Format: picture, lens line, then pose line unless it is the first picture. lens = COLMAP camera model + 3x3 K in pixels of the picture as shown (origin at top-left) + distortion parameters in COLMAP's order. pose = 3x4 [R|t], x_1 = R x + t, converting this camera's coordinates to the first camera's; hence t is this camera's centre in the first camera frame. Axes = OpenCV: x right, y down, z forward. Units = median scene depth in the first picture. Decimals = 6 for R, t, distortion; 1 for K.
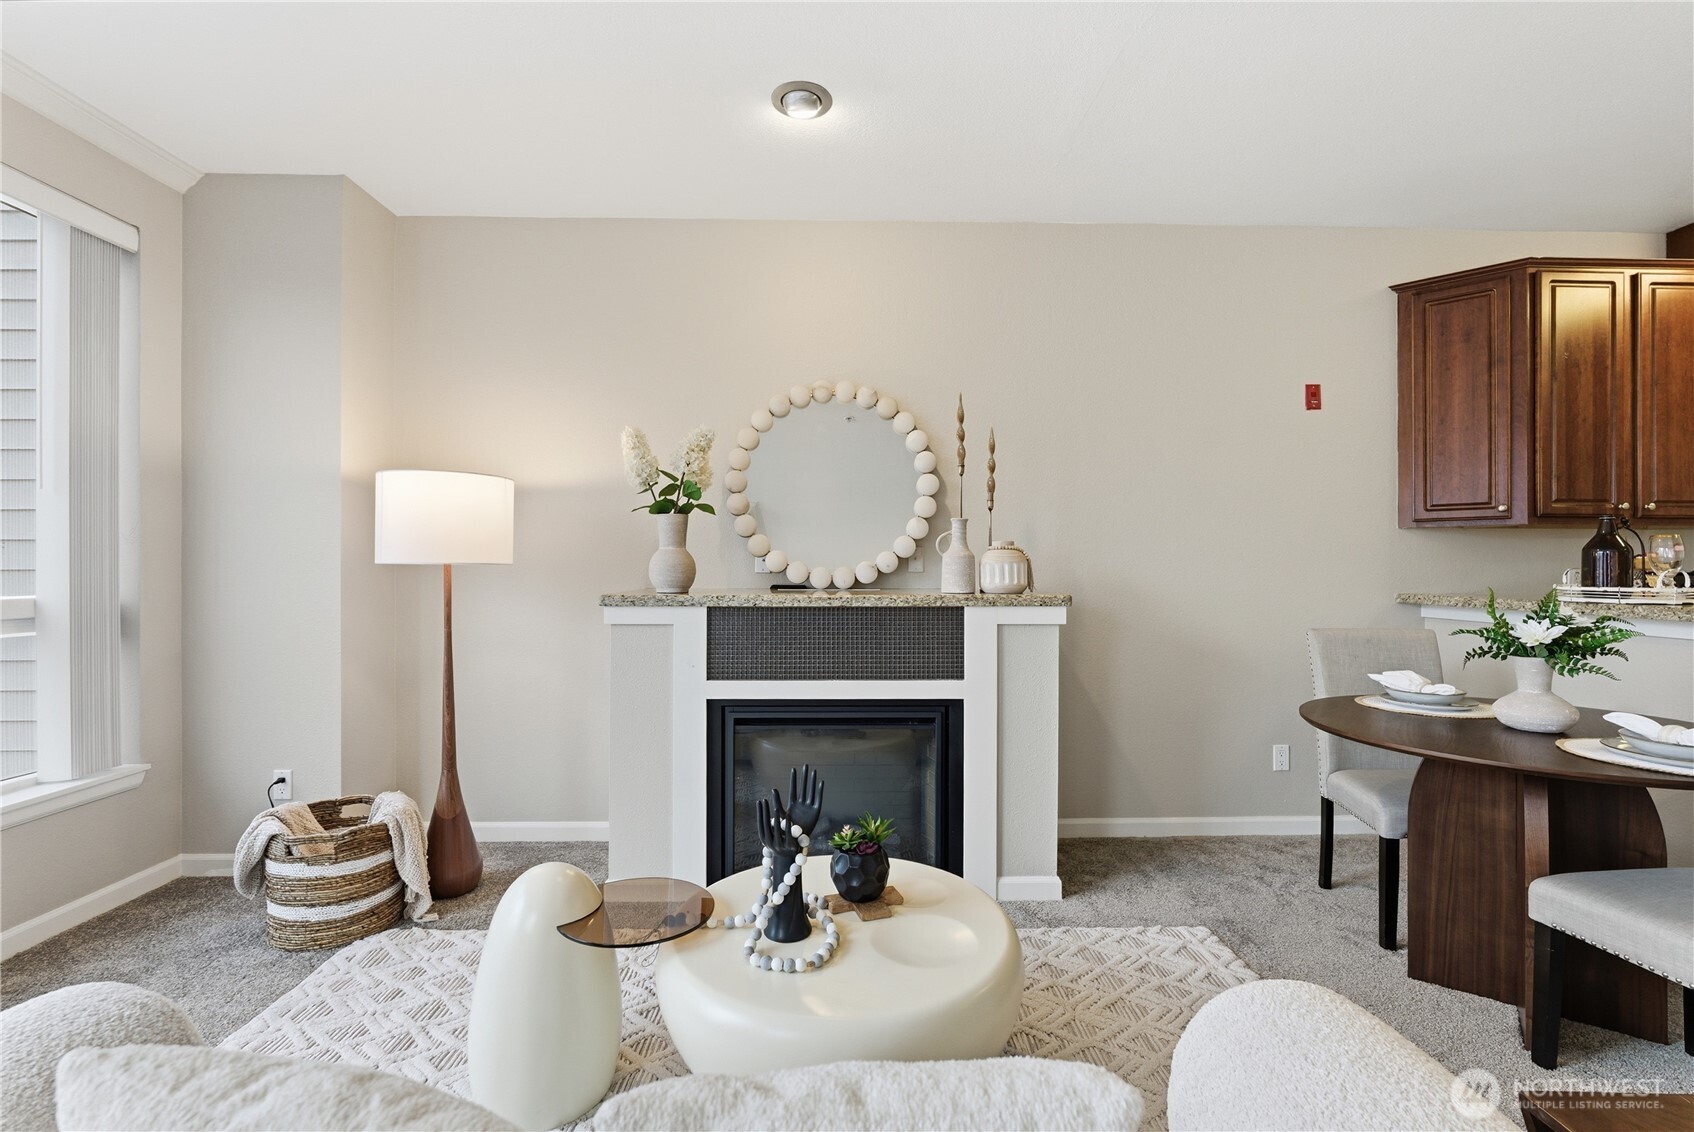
lens RADIAL K [[767.3, 0, 846.2], [0, 767.3, 560.5], [0, 0, 1]] dist [-0.005714, 0.000809]
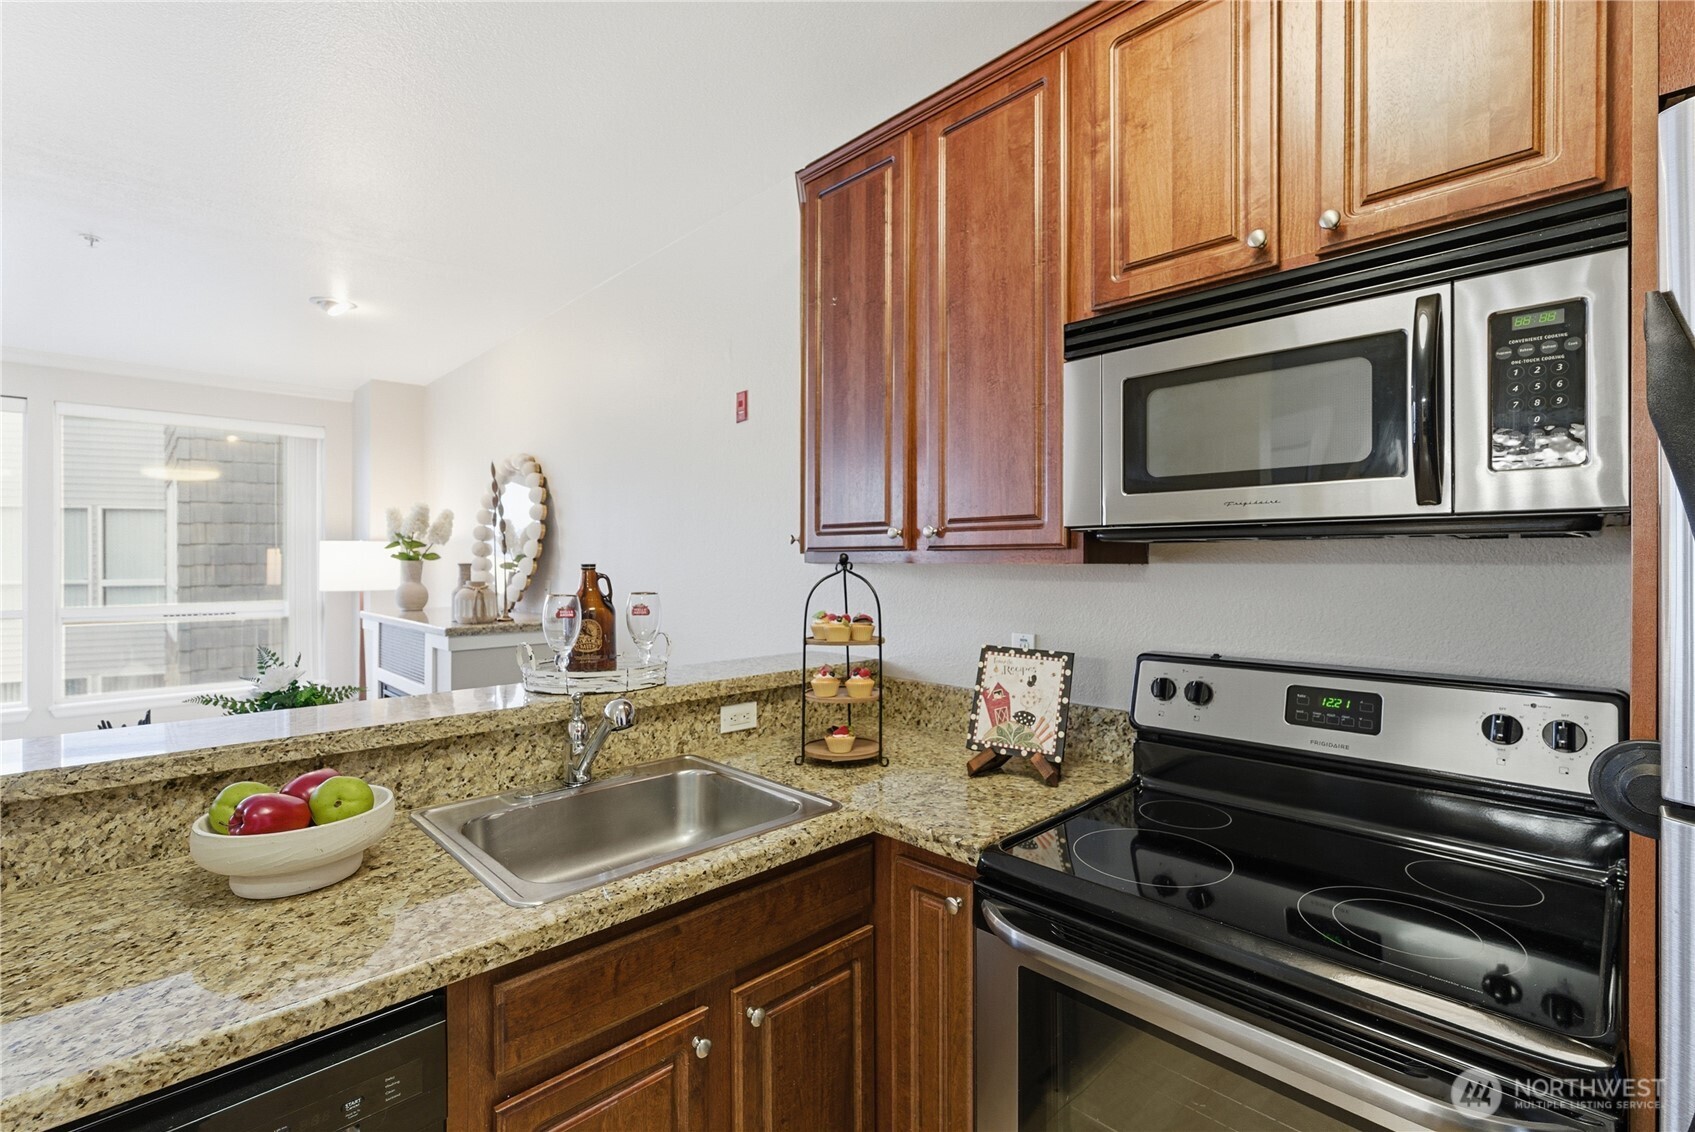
lens RADIAL K [[760.8, 0, 852.1], [0, 760.8, 562.6], [0, 0, 1]] dist [-0.008850, 0.000972]
pose [[0.676403, -0.002292, -0.736528, 1.545724], [0.009891, 0.999933, 0.005972, -0.056754], [0.736465, -0.011324, 0.676381, 0.625740]]
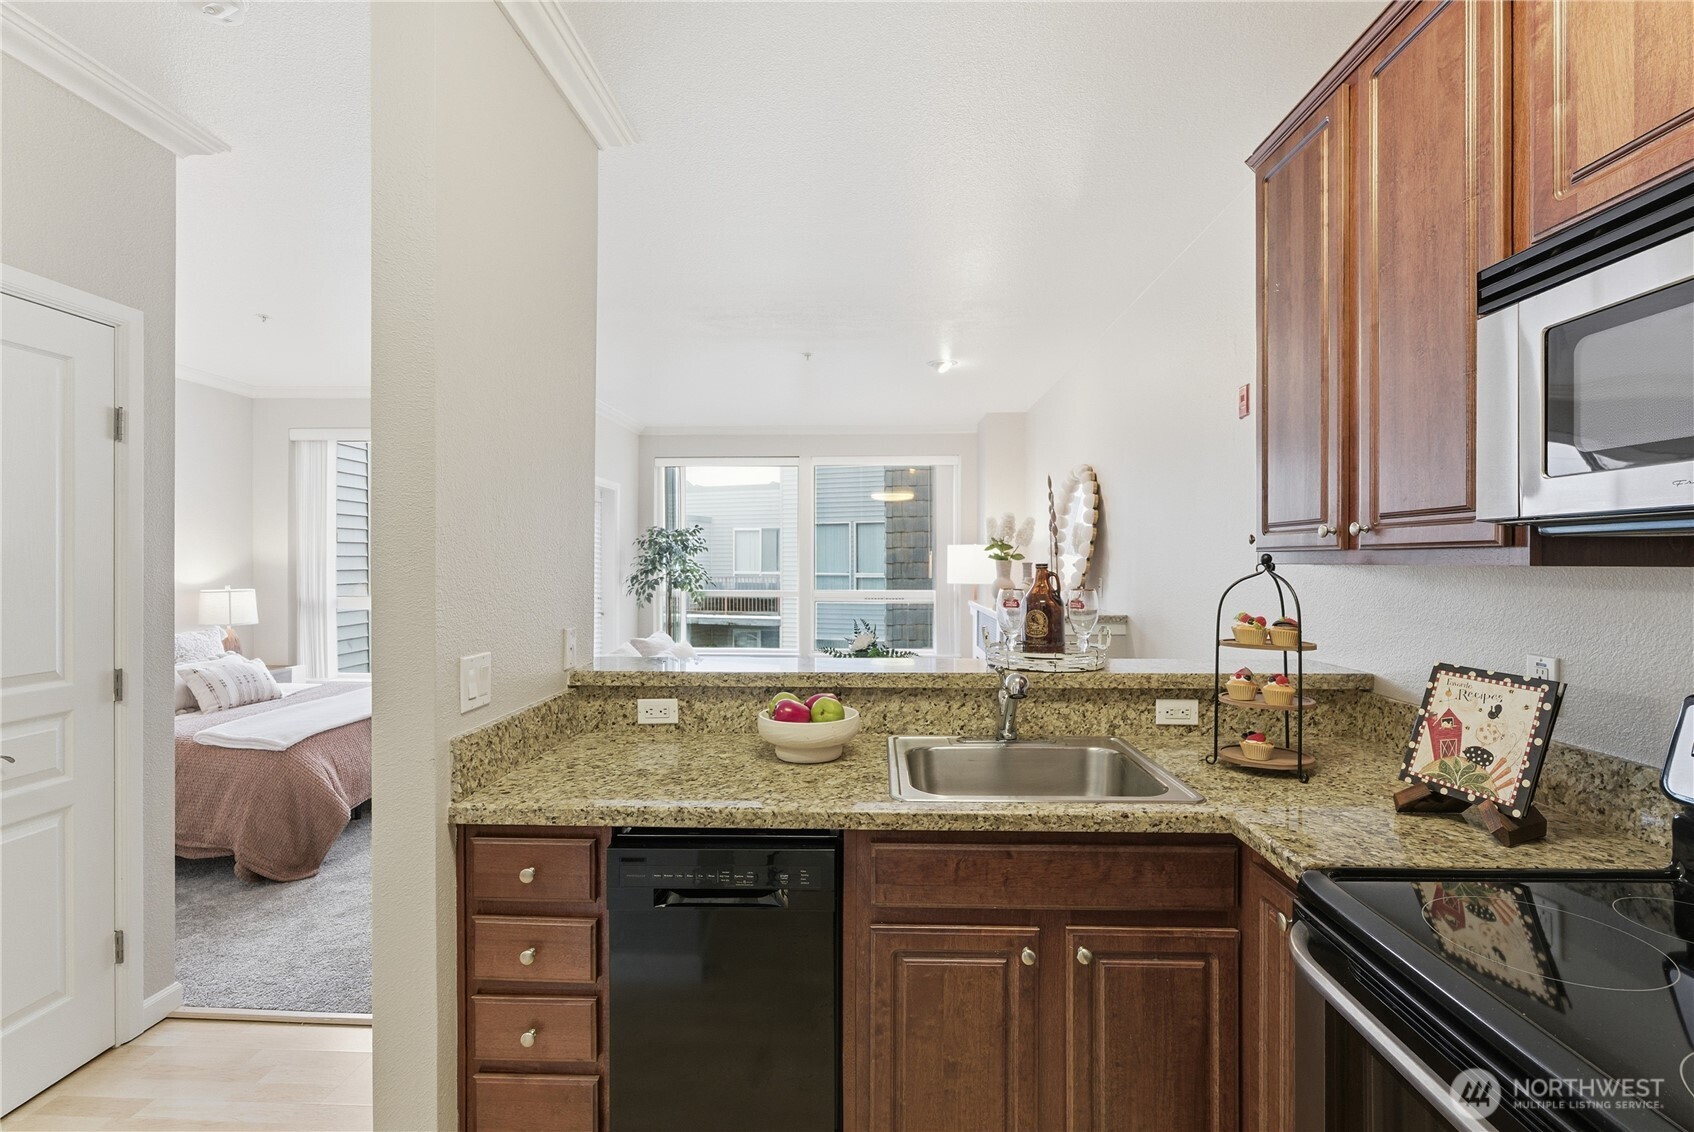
lens RADIAL K [[758.0, 0, 847.1], [0, 758.0, 560.0], [0, 0, 1]] dist [-0.005596, 0.000825]
pose [[-0.070695, -0.003757, -0.997491, 1.701482], [0.010091, 0.999939, -0.004481, -0.056225], [0.997447, -0.010383, -0.070652, 0.758673]]
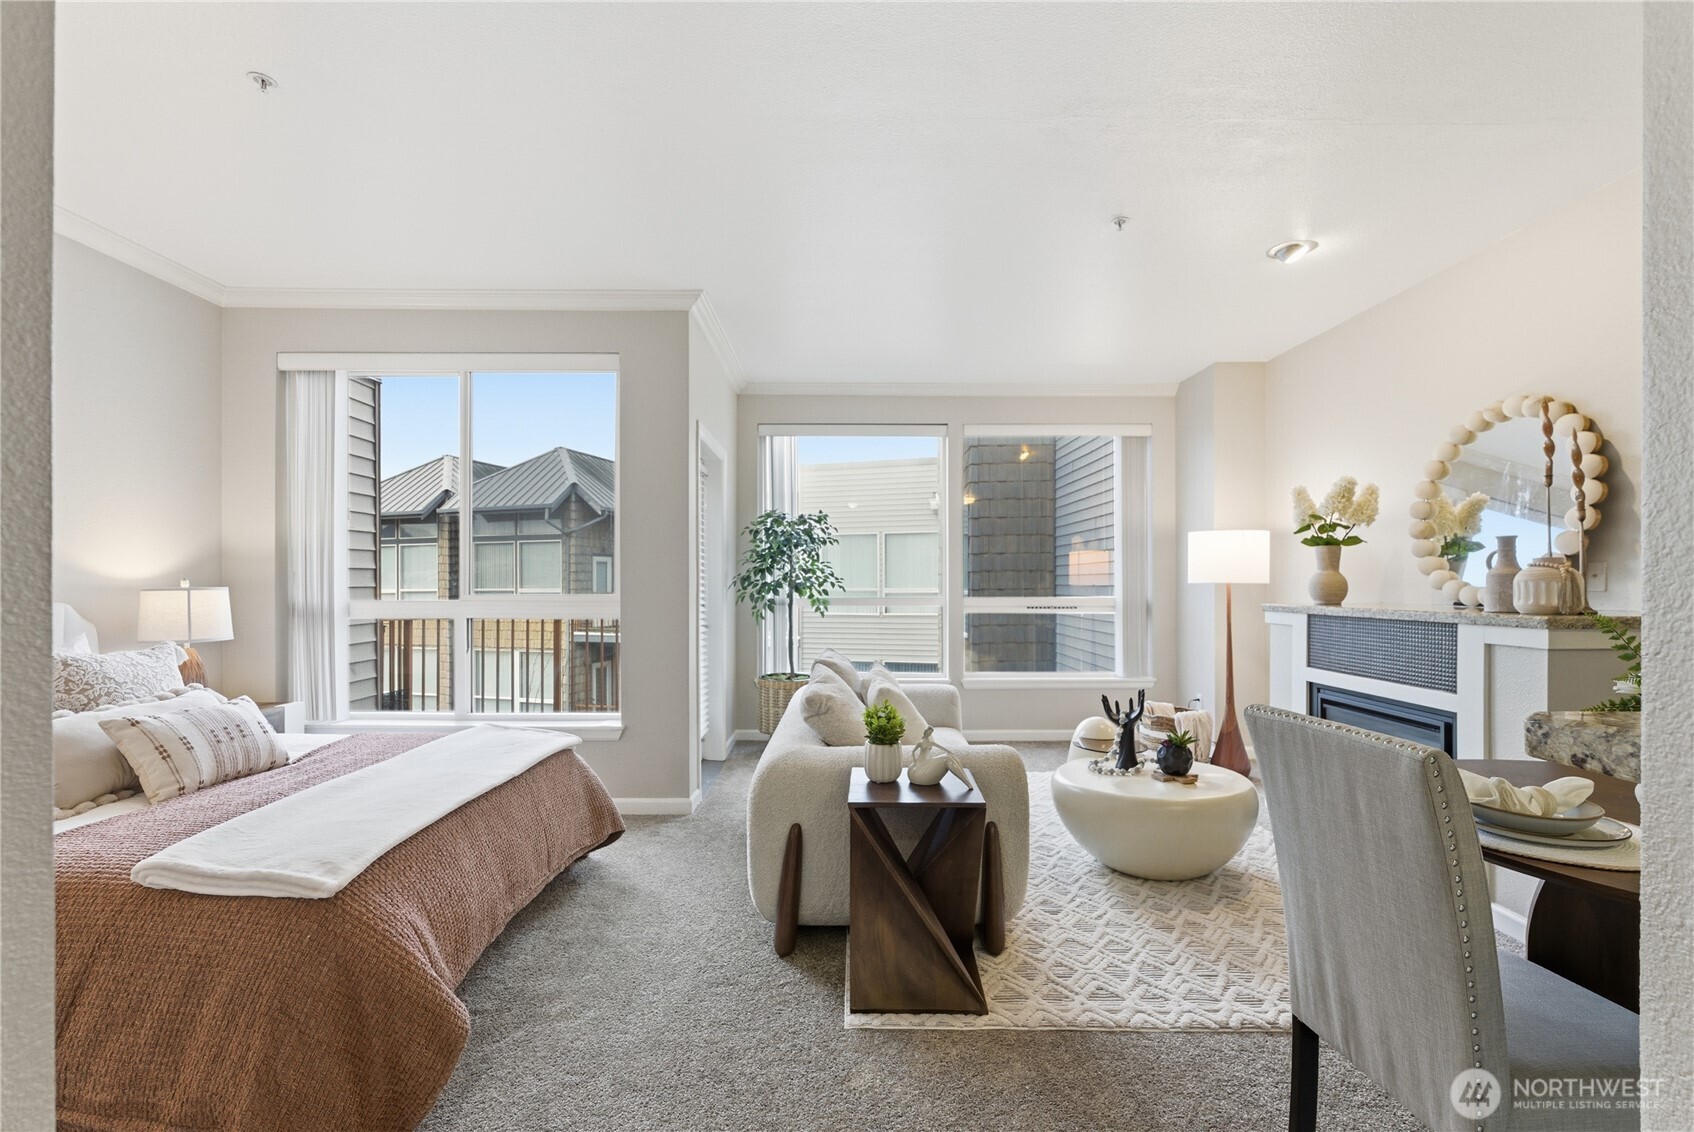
lens RADIAL K [[758.7, 0, 847.7], [0, 758.7, 578.4], [0, 0, 1]] dist [-0.009703, 0.000446]
pose [[-0.020092, -0.008310, -0.999764, 1.134844], [0.010071, 0.999913, -0.008513, -0.000129], [0.999747, -0.010240, -0.020006, 0.188582]]
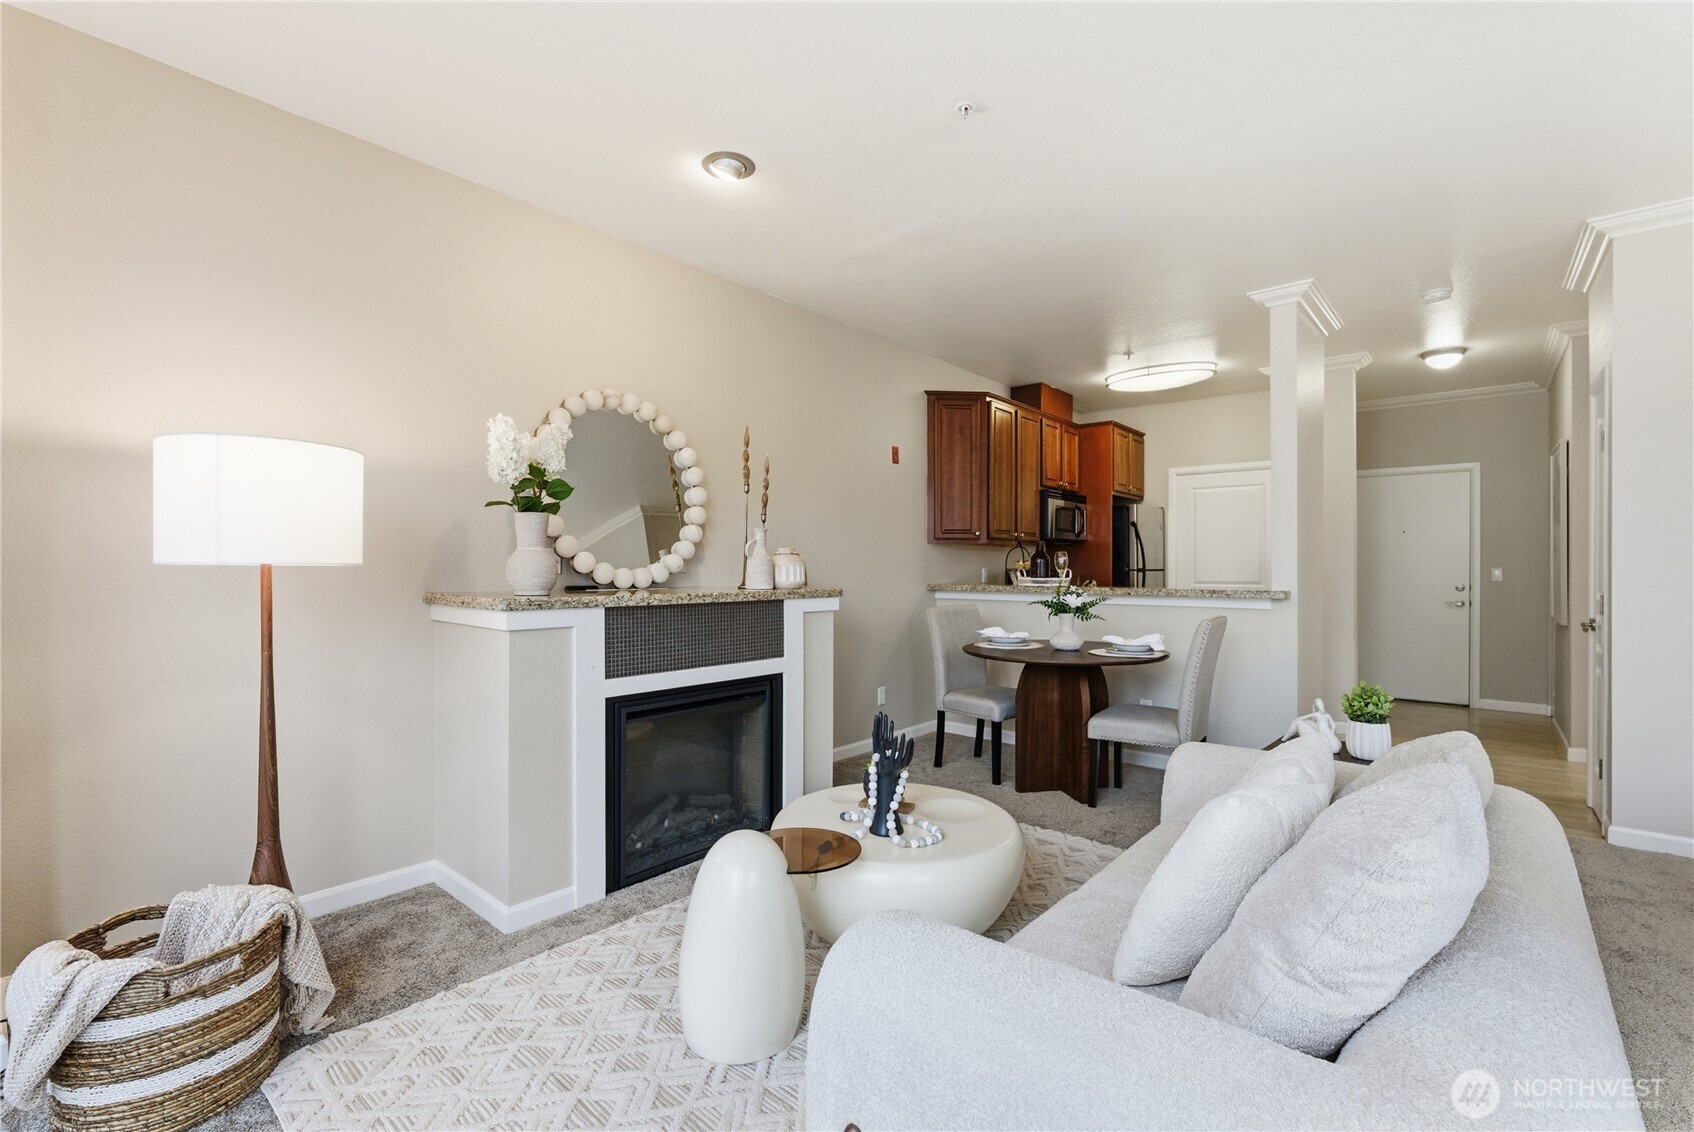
lens RADIAL K [[752.2, 0, 848.4], [0, 752.2, 562.6], [0, 0, 1]] dist [-0.005141, 0.000991]
pose [[0.664201, 0.003632, 0.747545, -0.674504], [-0.007525, 0.999970, 0.001827, -0.003325], [-0.747516, -0.006839, 0.664208, 0.090912]]
